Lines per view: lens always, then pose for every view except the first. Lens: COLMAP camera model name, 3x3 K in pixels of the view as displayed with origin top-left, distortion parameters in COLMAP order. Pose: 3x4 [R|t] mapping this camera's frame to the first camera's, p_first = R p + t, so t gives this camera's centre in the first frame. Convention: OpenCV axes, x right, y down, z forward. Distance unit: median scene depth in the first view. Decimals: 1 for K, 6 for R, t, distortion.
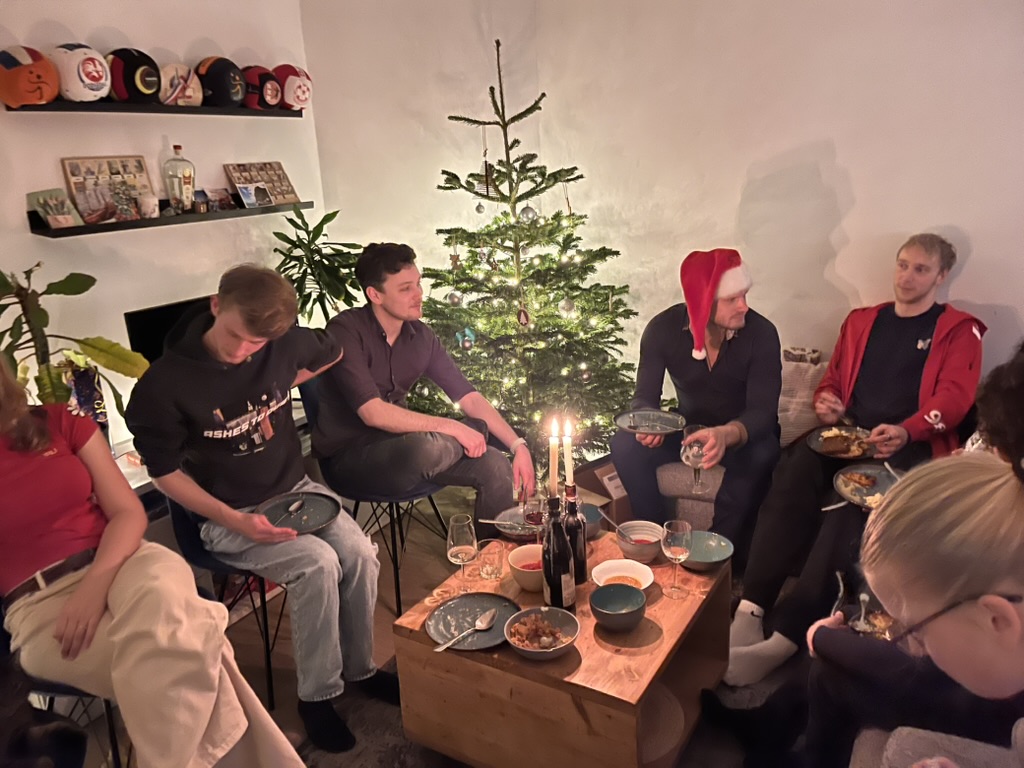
lens RADIAL K [[776.3, 0, 510.1], [0, 776.3, 385.2], [0, 0, 1]] dist [0.076588, -0.111318]
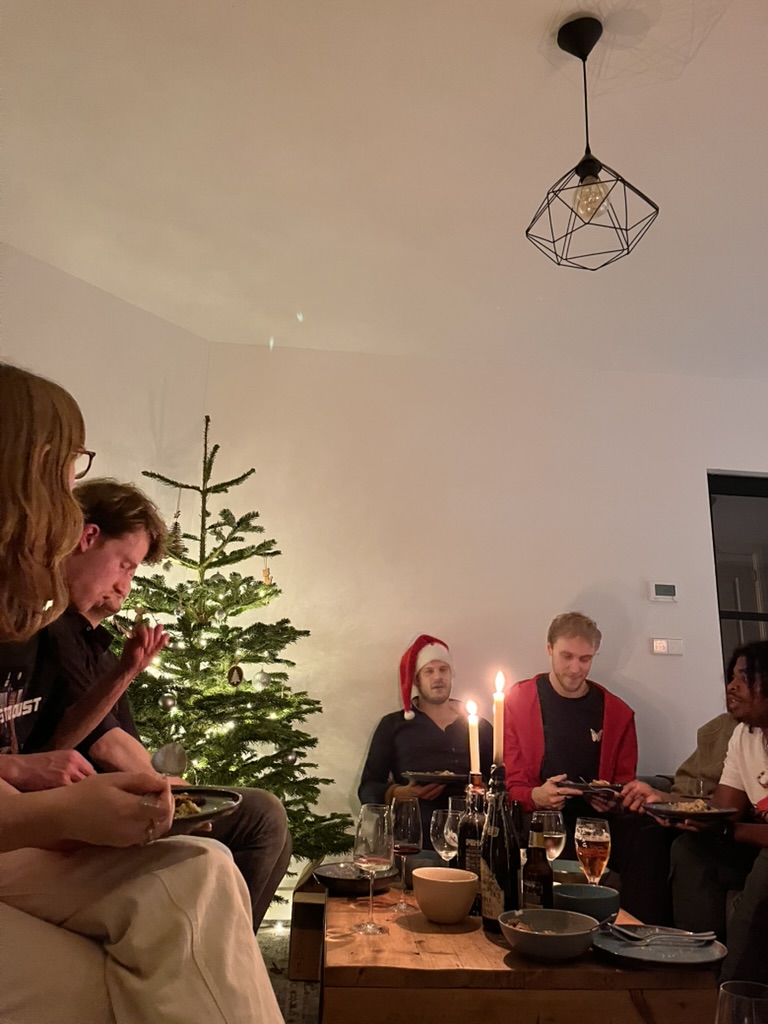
lens RADIAL K [[776.3, 0, 384.0], [0, 776.3, 512.0], [0, 0, 1]] dist [0.076588, -0.111318]
pose [[0.810409, 0.229470, 0.539056, -0.392552], [0.089500, 0.860813, -0.500990, 0.222941], [-0.578988, 0.454253, 0.677073, 0.260466]]
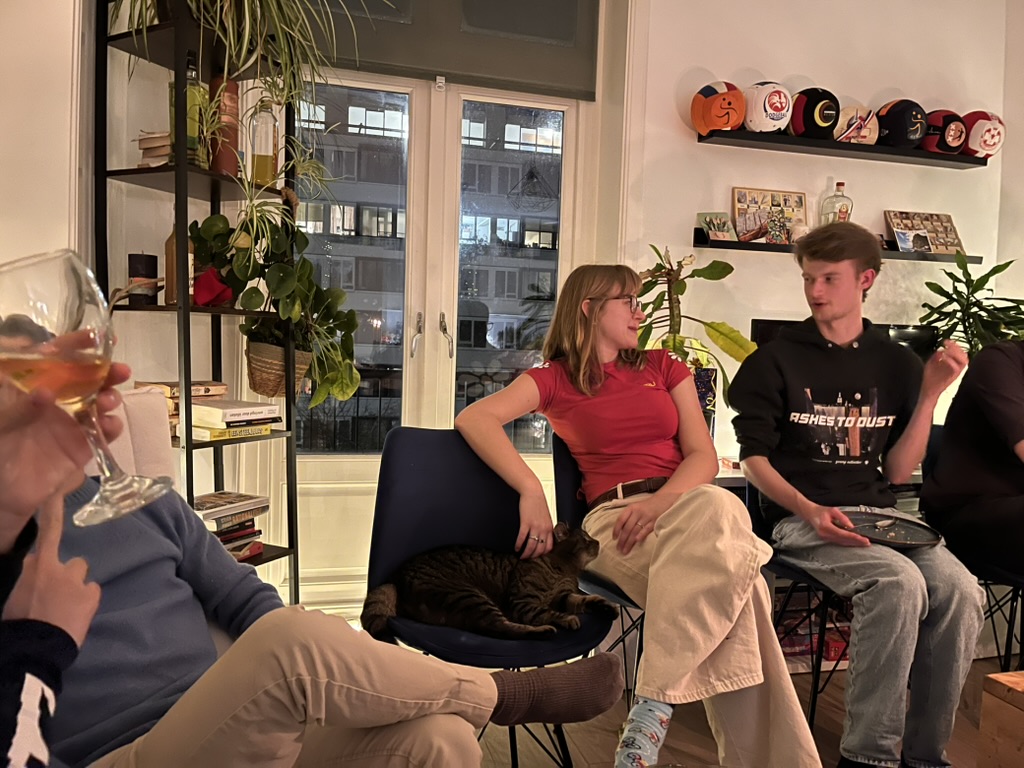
lens RADIAL K [[777.9, 0, 514.8], [0, 777.9, 387.7], [0, 0, 1]] dist [0.025381, 0.005979]
pose [[0.703446, 0.107288, -0.702604, 0.017876], [-0.264418, 0.957090, -0.118587, 0.179612], [0.659732, 0.269201, 0.701630, 0.088999]]
